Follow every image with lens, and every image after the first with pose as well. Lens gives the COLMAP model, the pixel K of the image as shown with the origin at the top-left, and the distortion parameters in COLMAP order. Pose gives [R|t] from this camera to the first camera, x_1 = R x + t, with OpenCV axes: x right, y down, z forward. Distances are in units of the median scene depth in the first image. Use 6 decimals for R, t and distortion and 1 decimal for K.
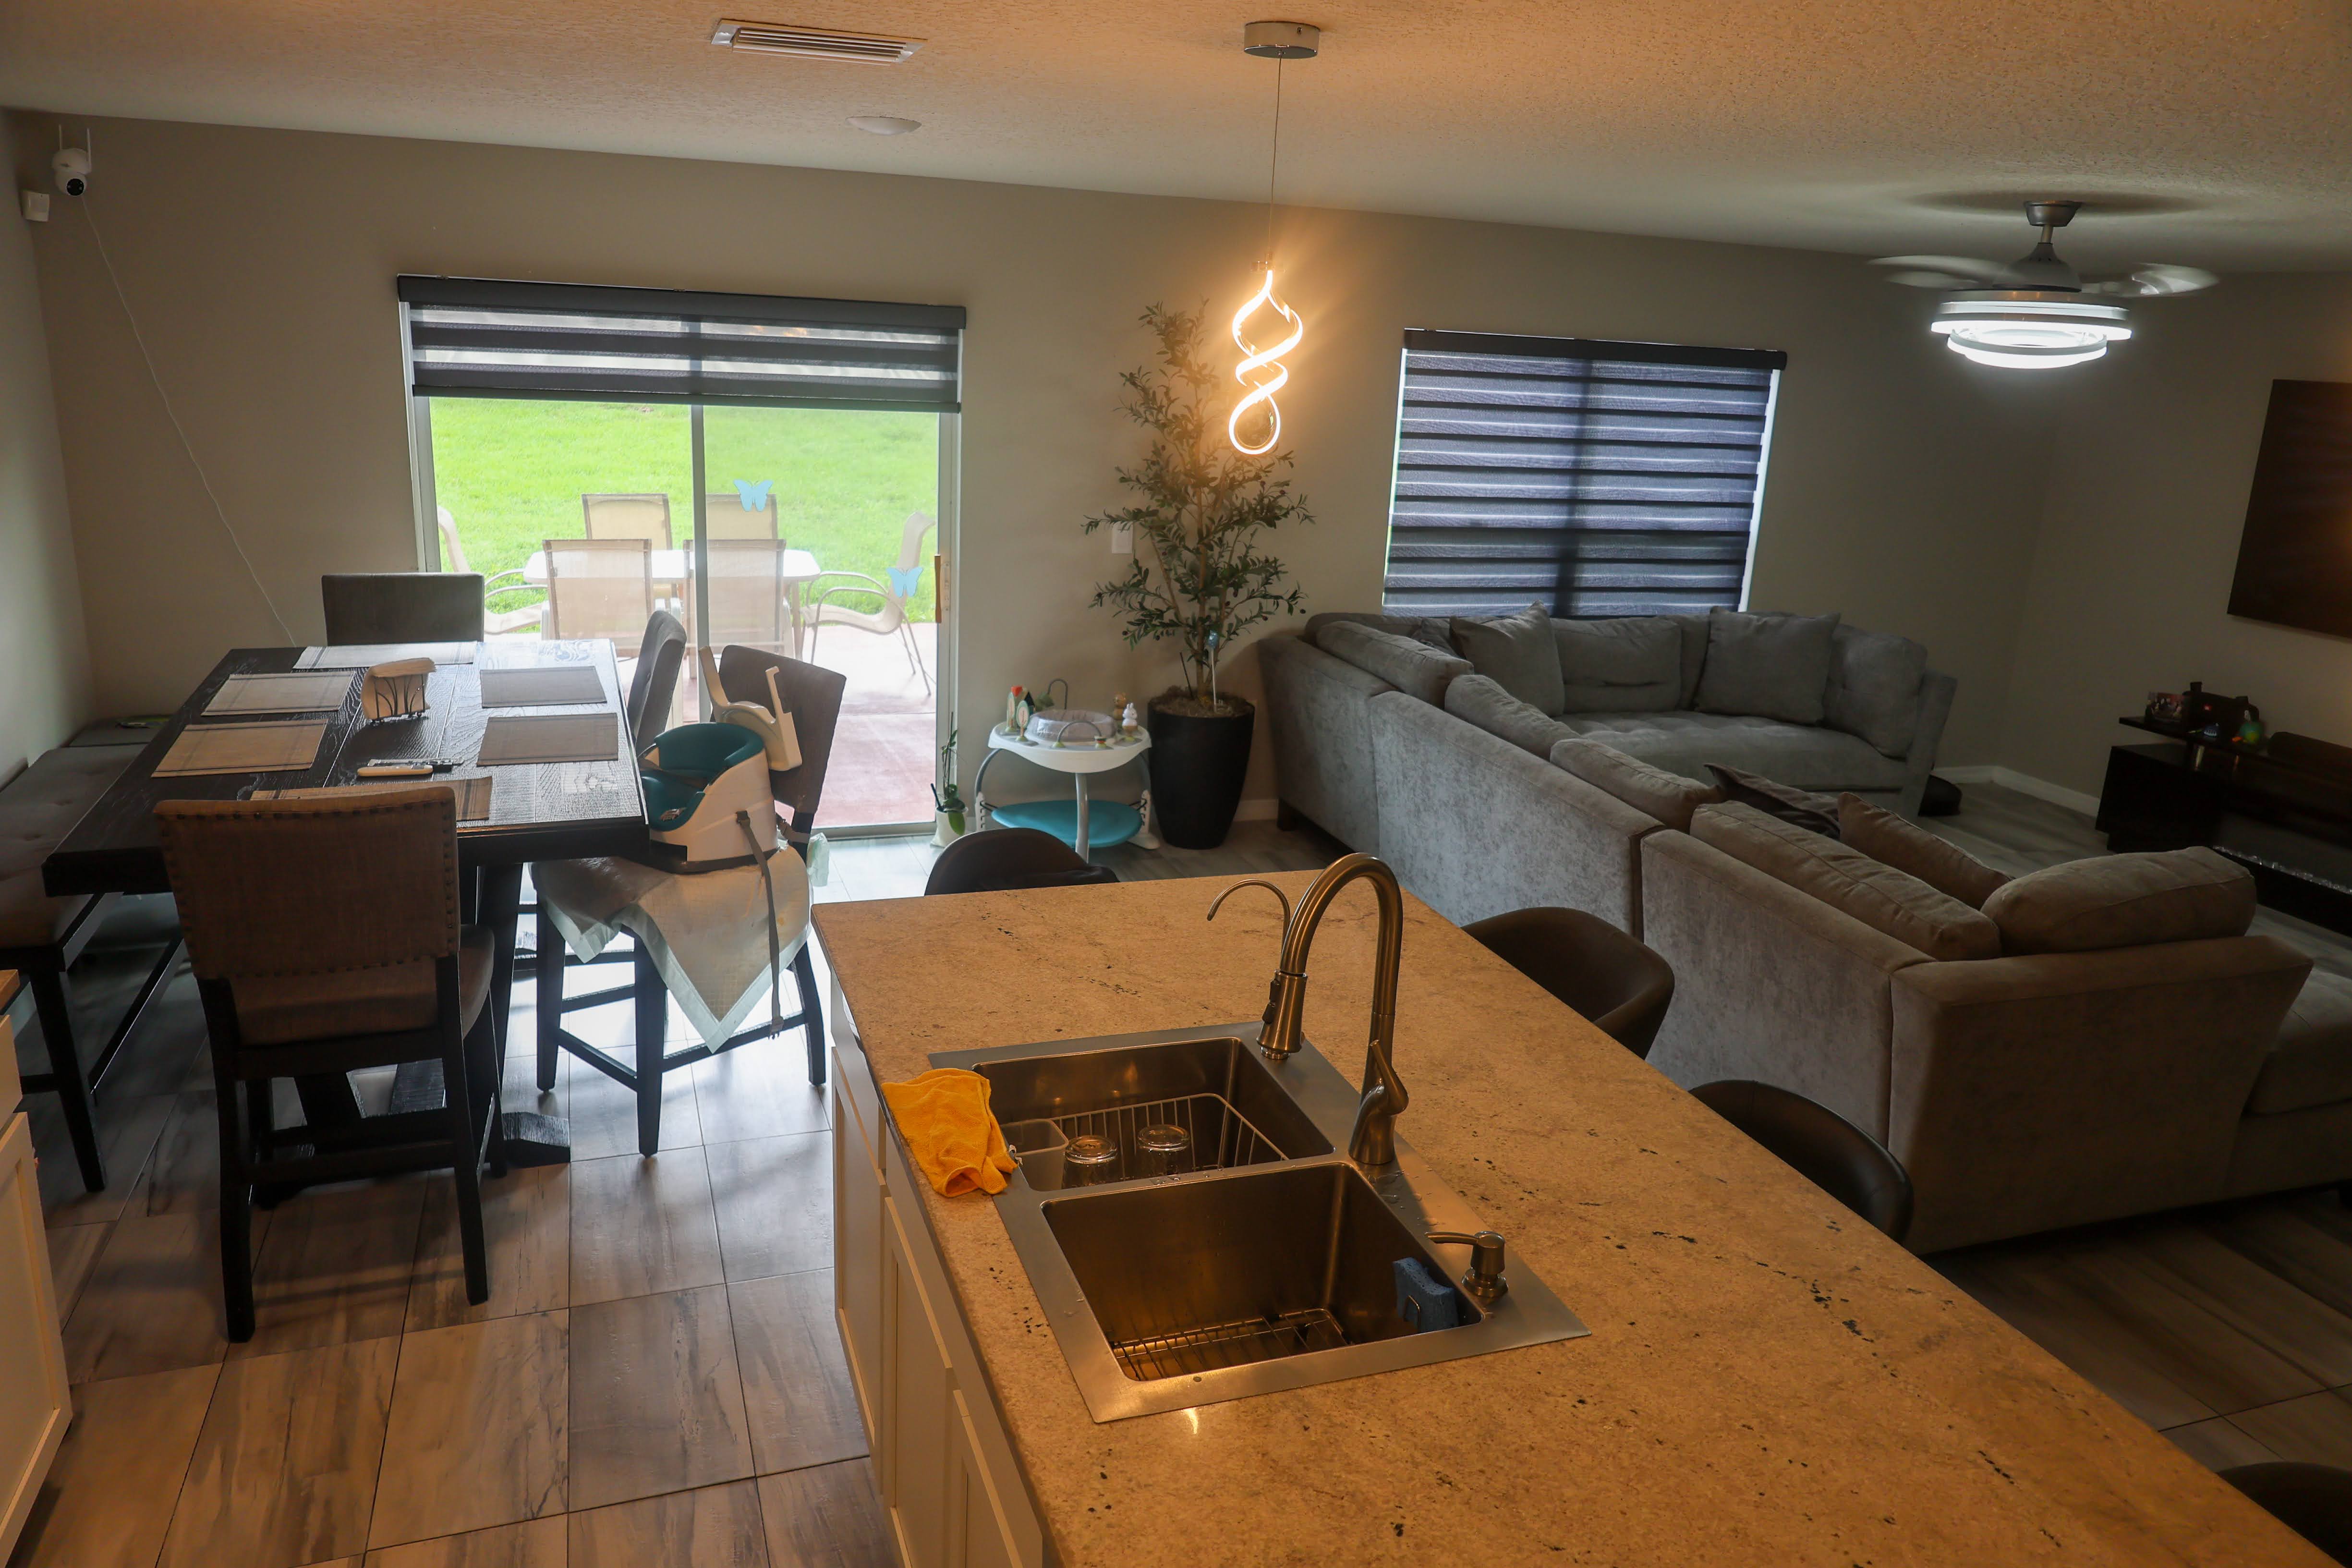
lens RADIAL K [[1628.6, 0, 1171.4], [0, 1628.6, 762.1], [0, 0, 1]] dist [-0.002712, 0.002084]
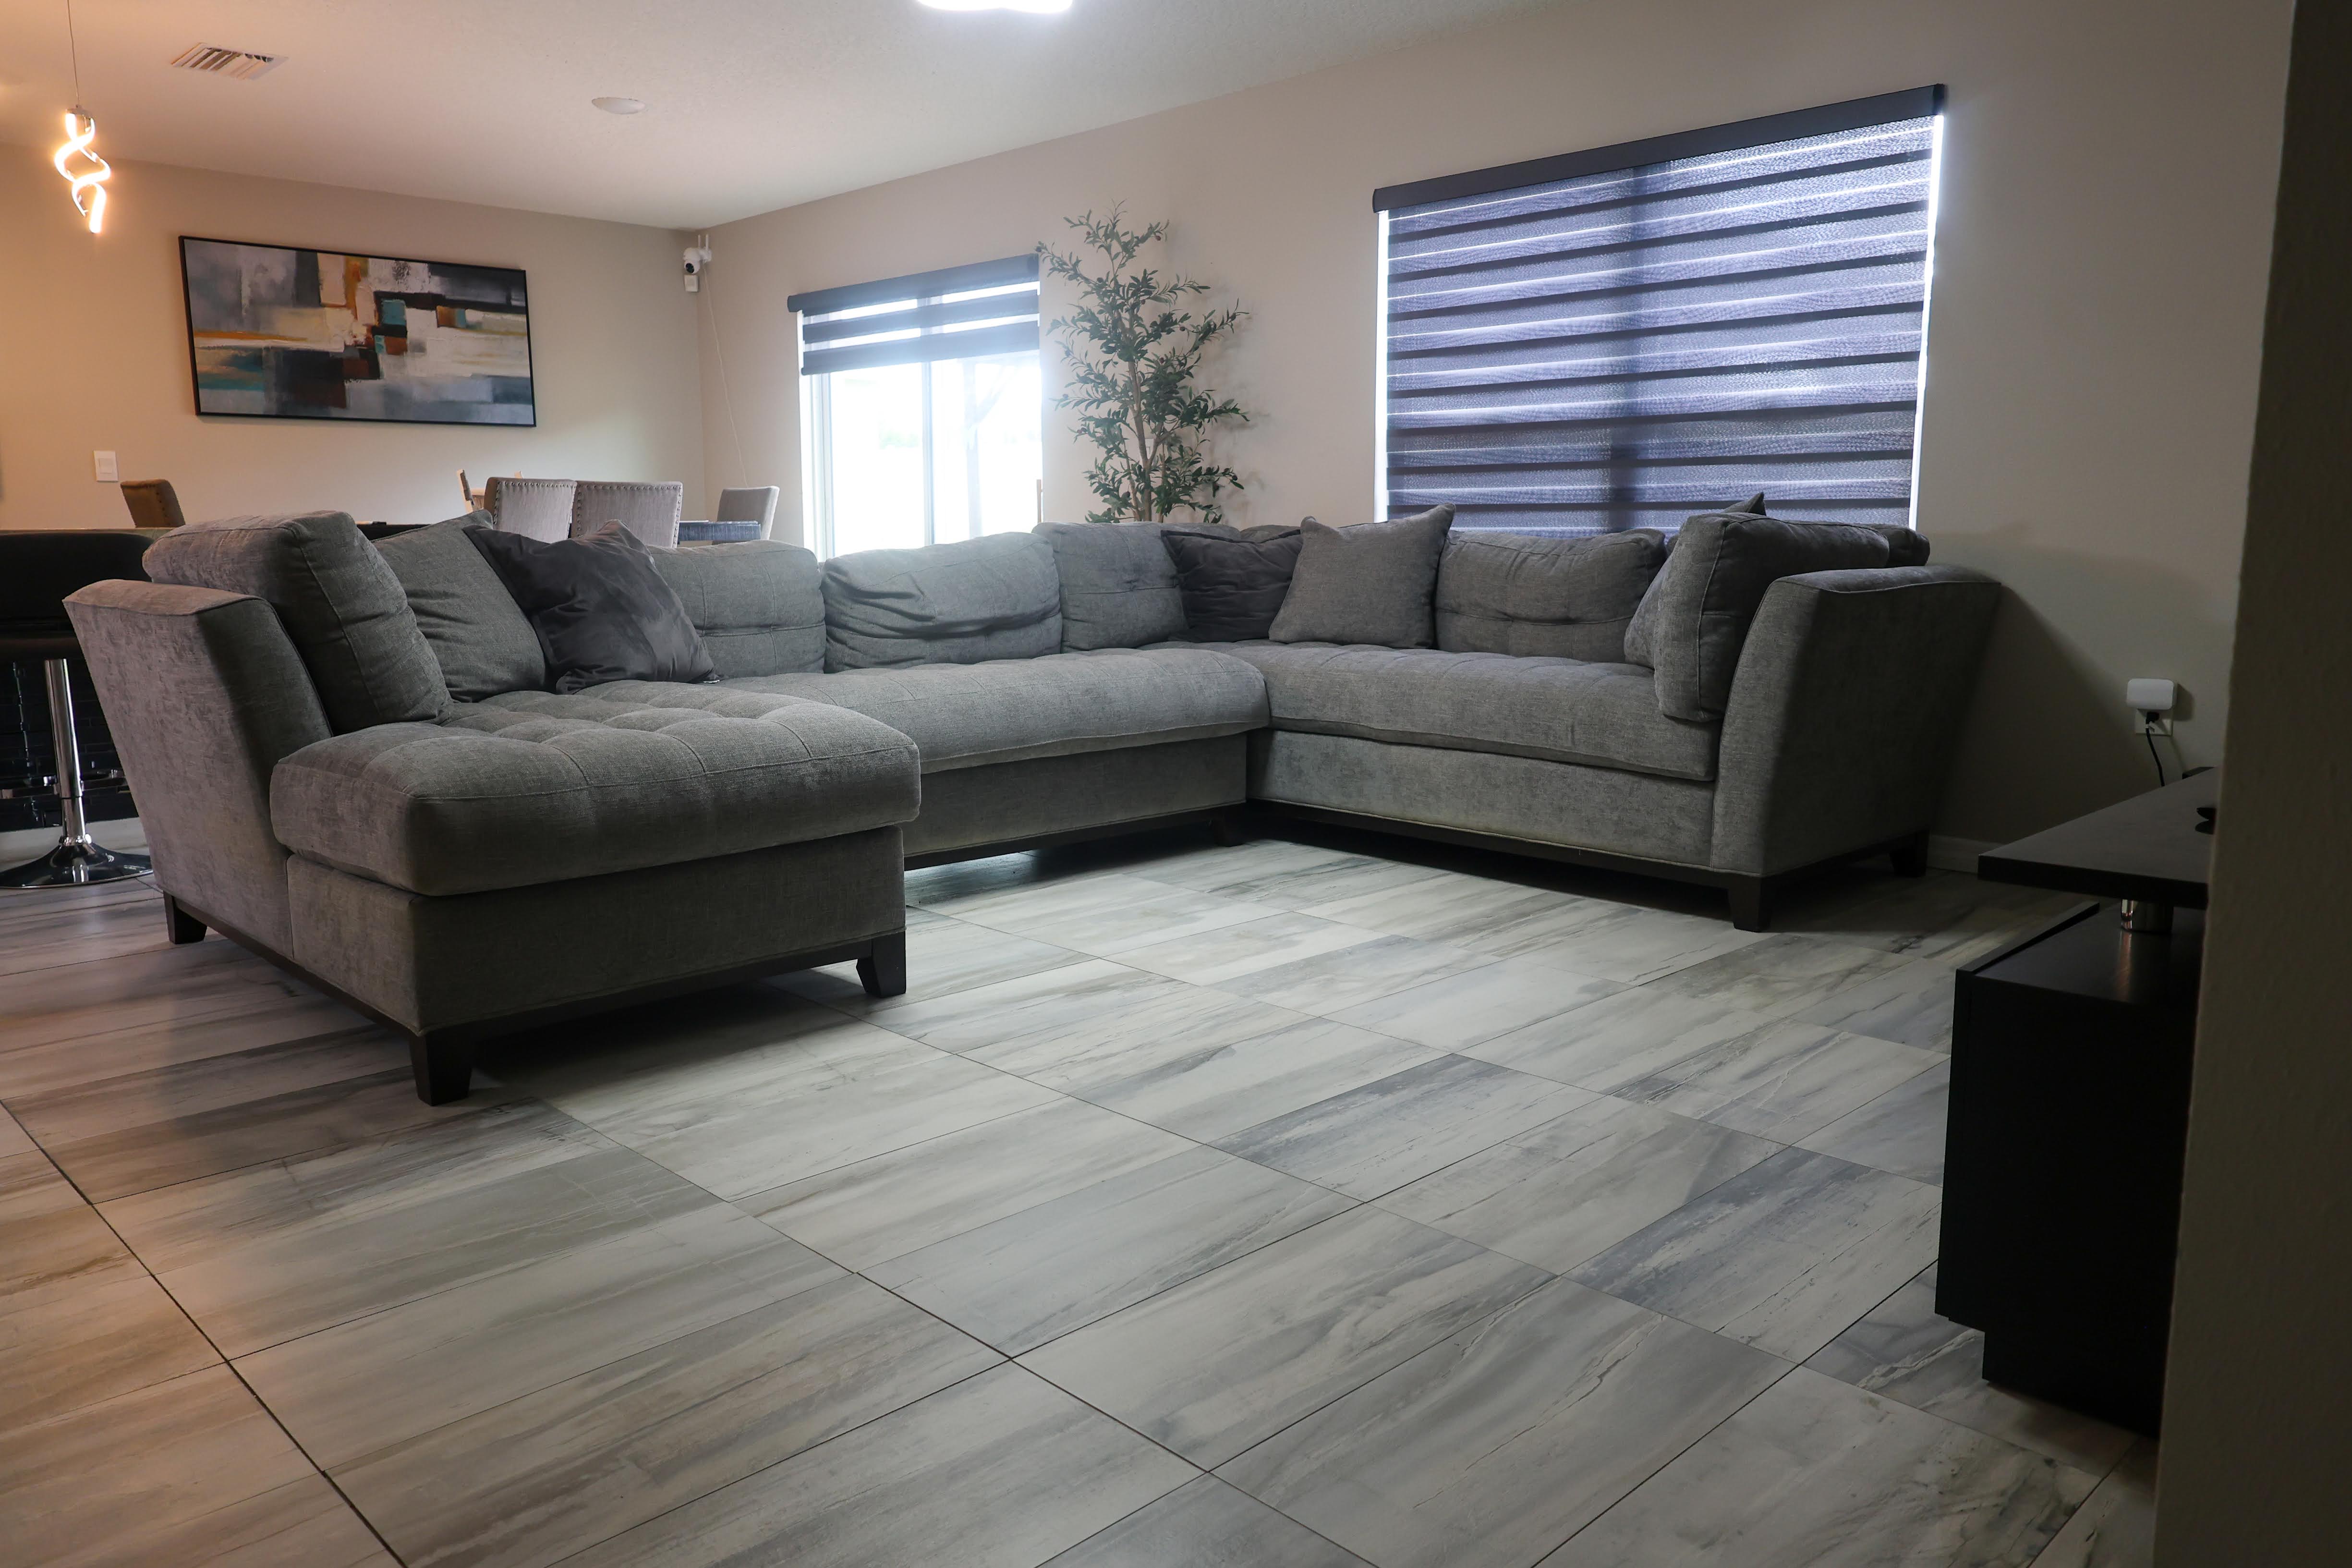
lens RADIAL K [[1683.2, 0, 1183.7], [0, 1683.2, 784.2], [0, 0, 1]] dist [-0.000713, 0.008342]
pose [[0.415689, 0.088348, -0.905206, 1.219206], [-0.212608, 0.977135, -0.002266, 0.077226], [0.884308, 0.193396, 0.424968, 0.806065]]
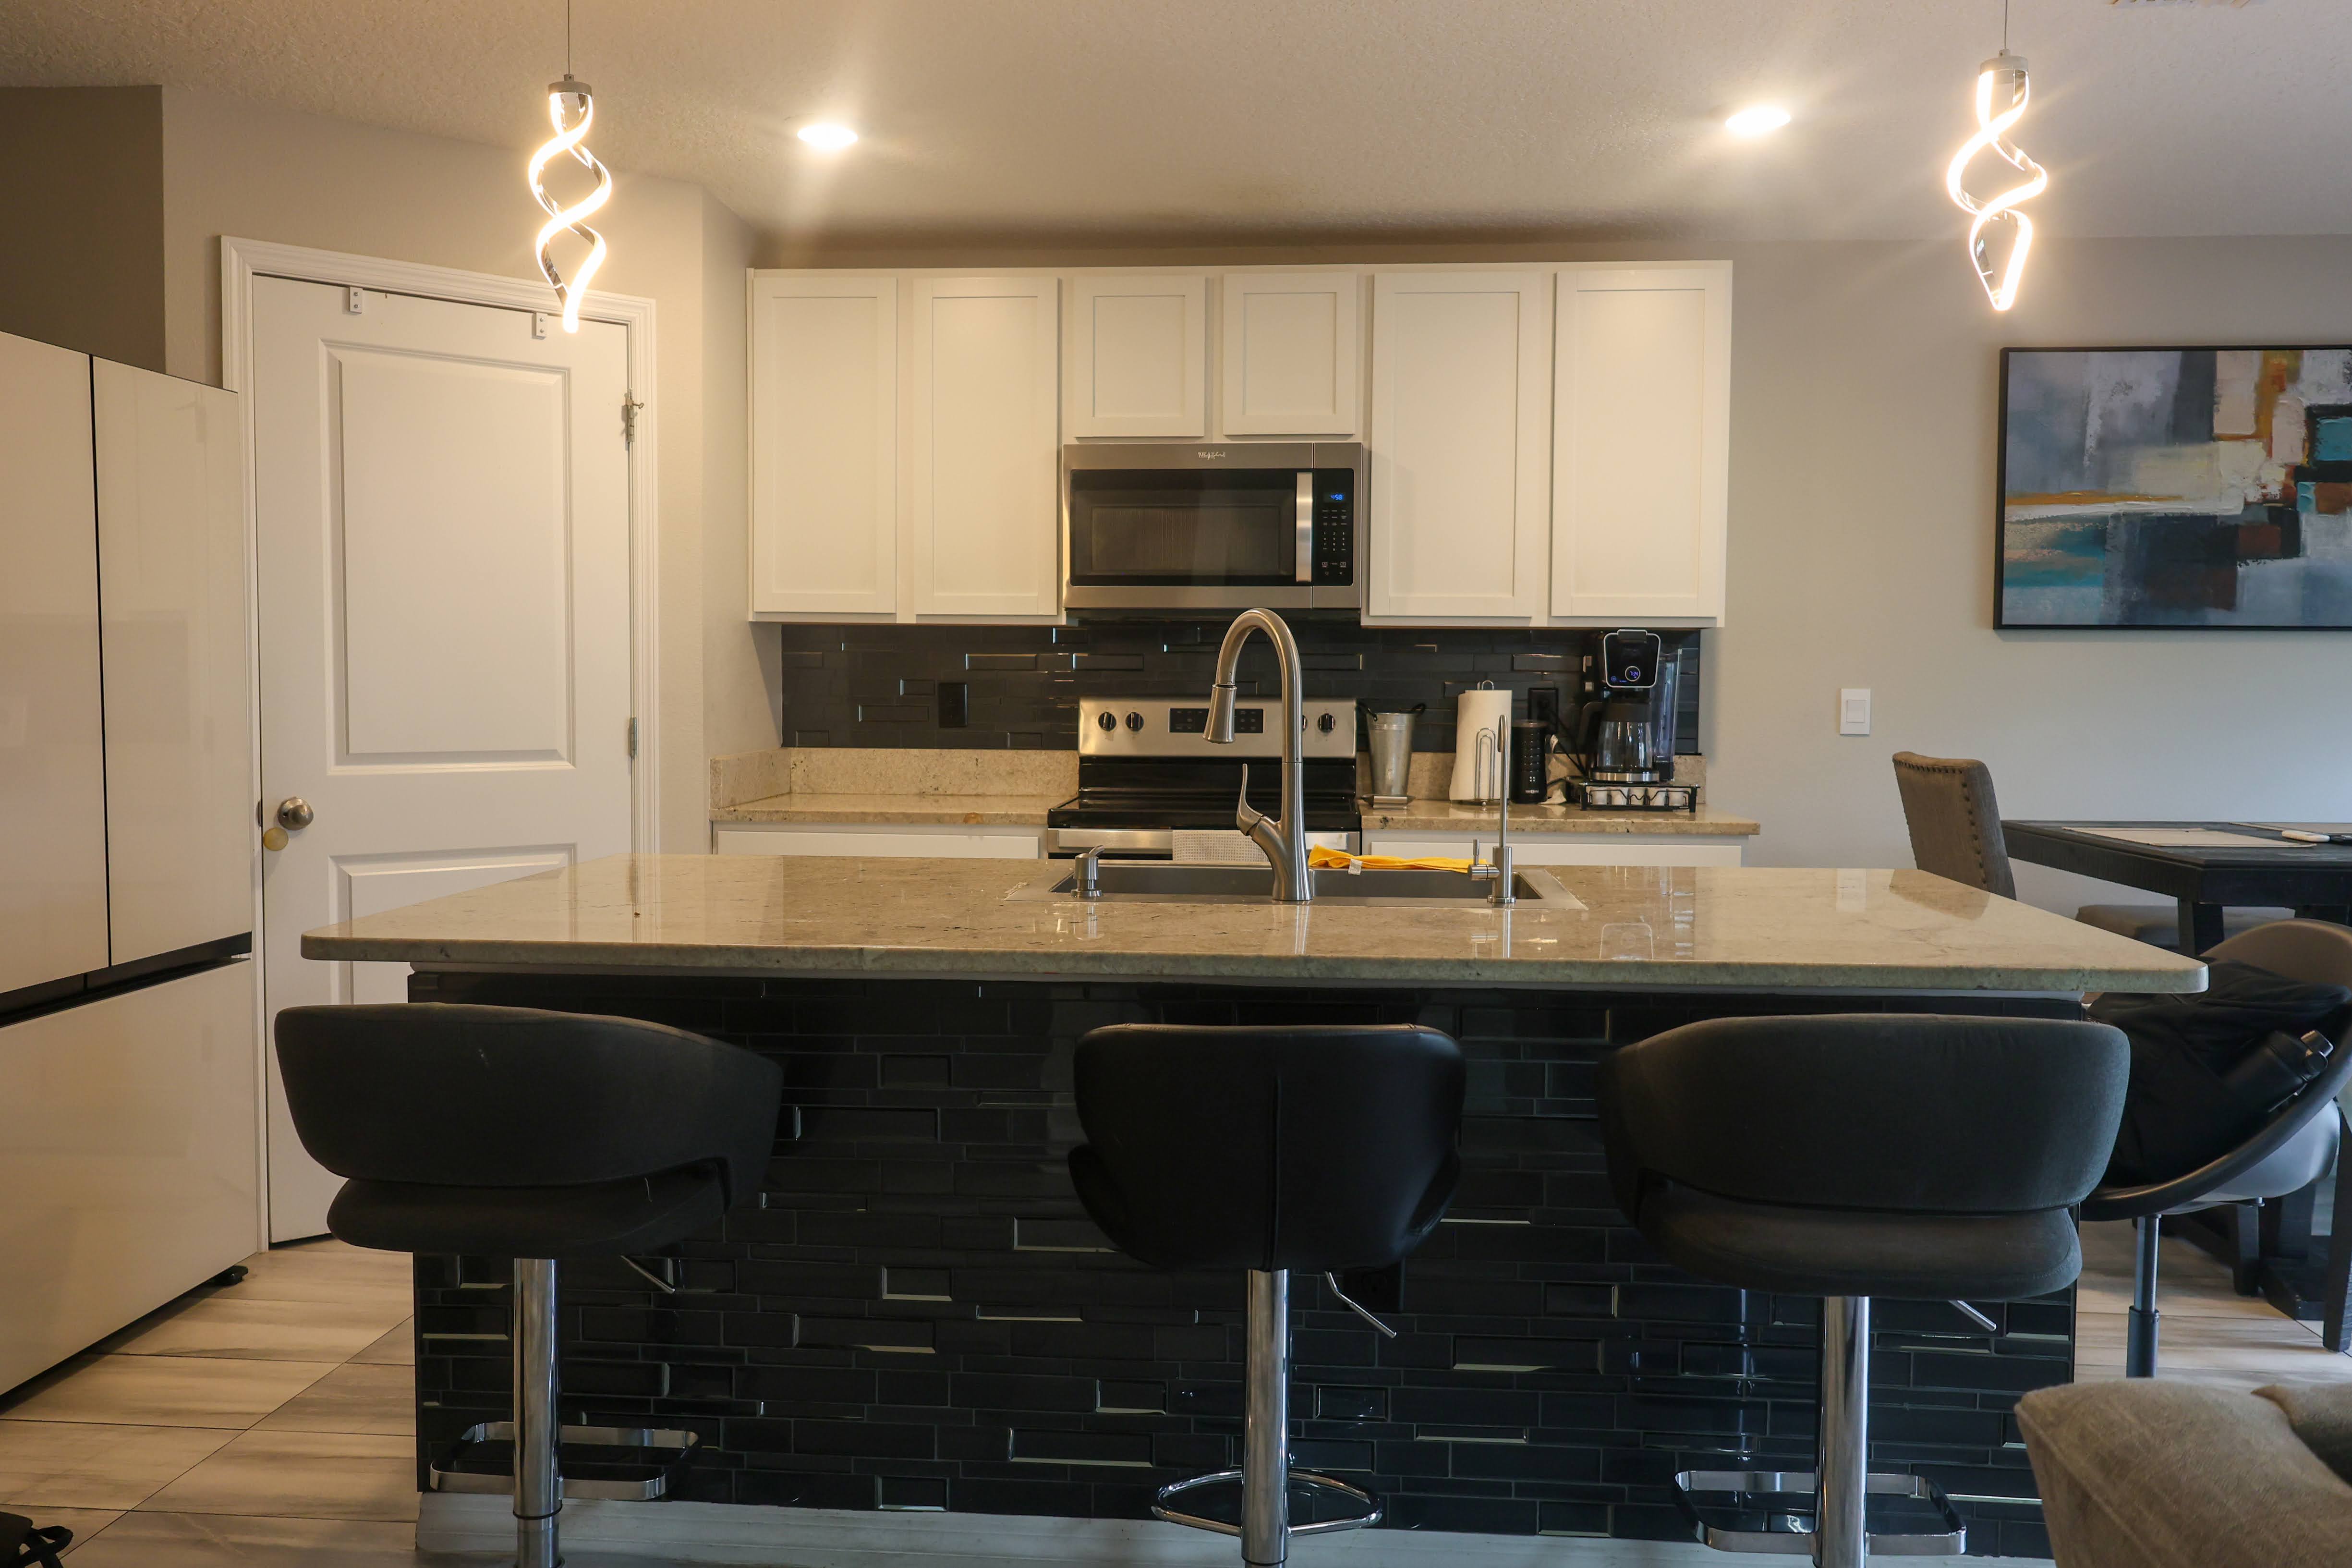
lens RADIAL K [[1894.2, 0, 1176.2], [0, 1894.2, 780.3], [0, 0, 1]] dist [0.008601, -0.003033]
pose [[-0.409711, -0.004943, -0.912202, 0.602223], [-0.264948, 0.957523, 0.113811, 0.019489], [0.872891, 0.288316, -0.393618, 0.643948]]
